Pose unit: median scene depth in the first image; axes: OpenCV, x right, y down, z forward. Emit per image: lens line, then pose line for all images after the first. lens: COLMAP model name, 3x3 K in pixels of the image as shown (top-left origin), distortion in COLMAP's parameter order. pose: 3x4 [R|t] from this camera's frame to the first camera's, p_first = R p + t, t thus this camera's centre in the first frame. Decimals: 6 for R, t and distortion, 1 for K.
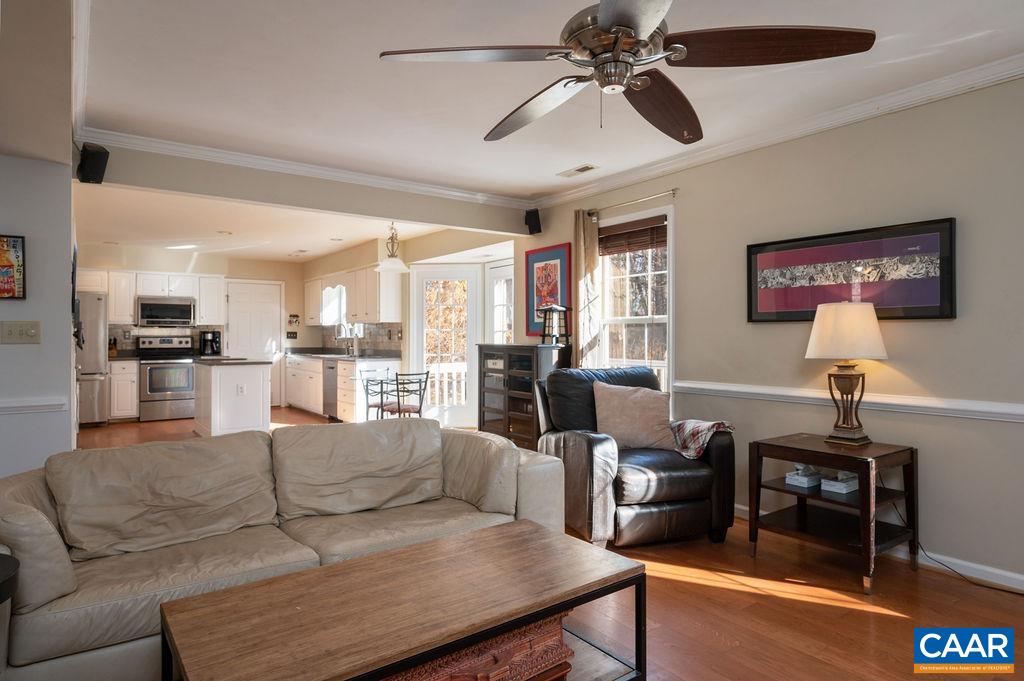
lens RADIAL K [[599.0, 0, 515.0], [0, 599.0, 334.2], [0, 0, 1]] dist [-0.004148, 0.004146]
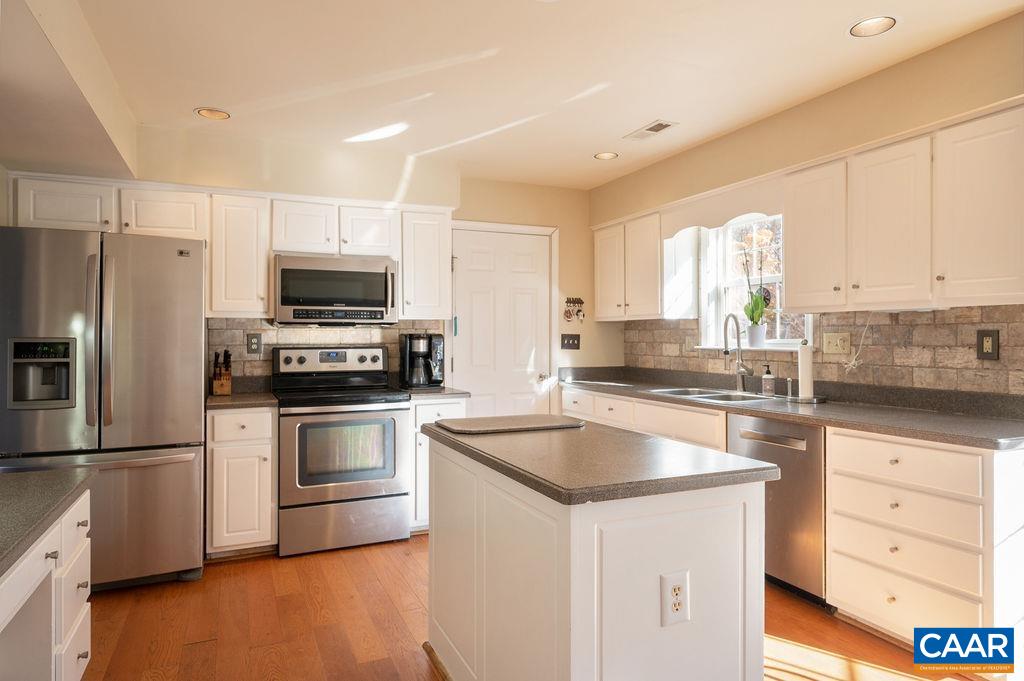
lens RADIAL K [[642.7, 0, 530.8], [0, 642.7, 333.9], [0, 0, 1]] dist [0.004869, -0.002573]
pose [[0.980211, -0.002111, -0.197946, -0.347862], [0.002195, 0.999998, 0.000205, -0.005336], [0.197945, -0.000635, 0.980213, 0.565493]]
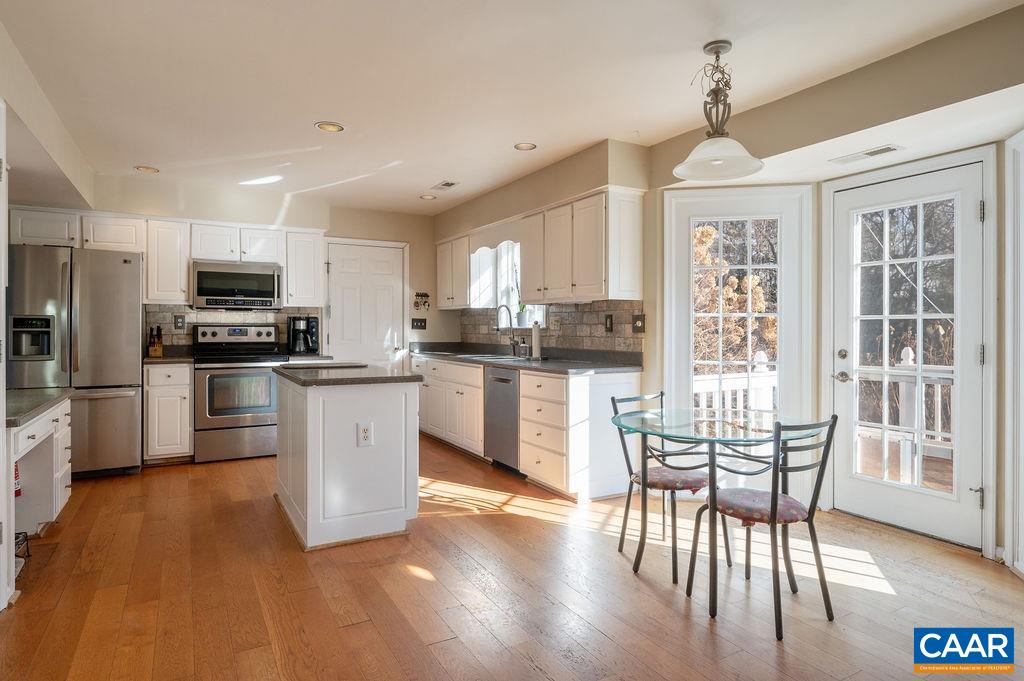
lens RADIAL K [[599.0, 0, 527.7], [0, 599.0, 333.7], [0, 0, 1]] dist [-0.004148, 0.004146]
pose [[0.993875, 0.006318, -0.110329, -0.204918], [-0.004704, 0.999878, 0.014881, 0.002330], [0.110410, -0.014271, 0.993784, 0.400180]]
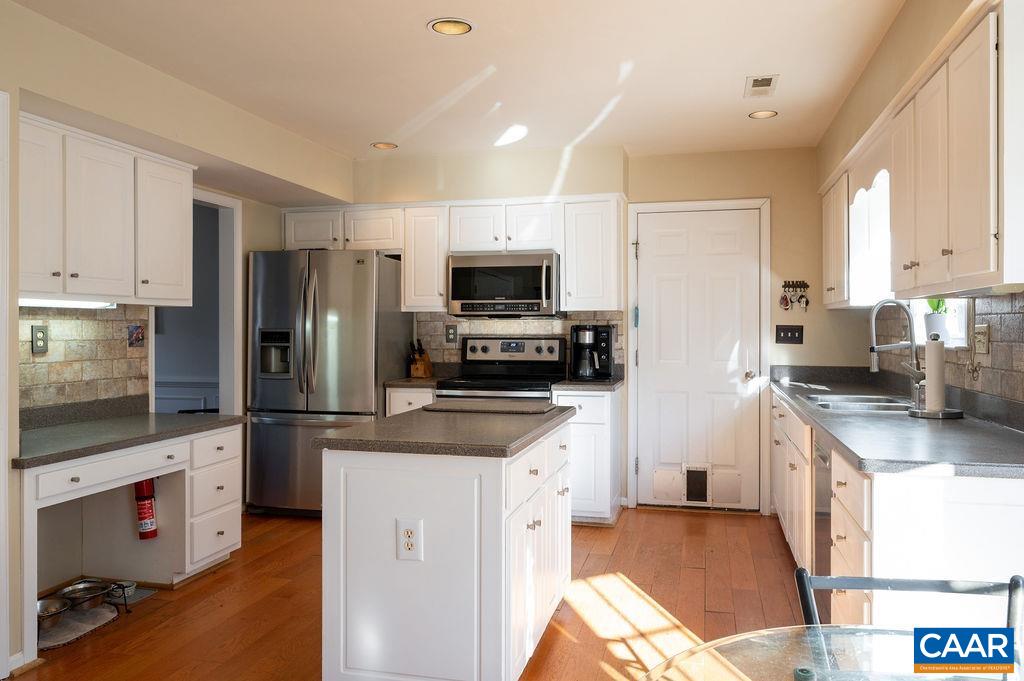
lens RADIAL K [[790.1, 0, 490.2], [0, 790.1, 334.0], [0, 0, 1]] dist [-0.004605, 0.001328]
pose [[0.631871, 0.006809, -0.775044, -0.110530], [0.002926, 0.999933, 0.011171, -0.005741], [0.775068, -0.009327, 0.631809, 0.599457]]
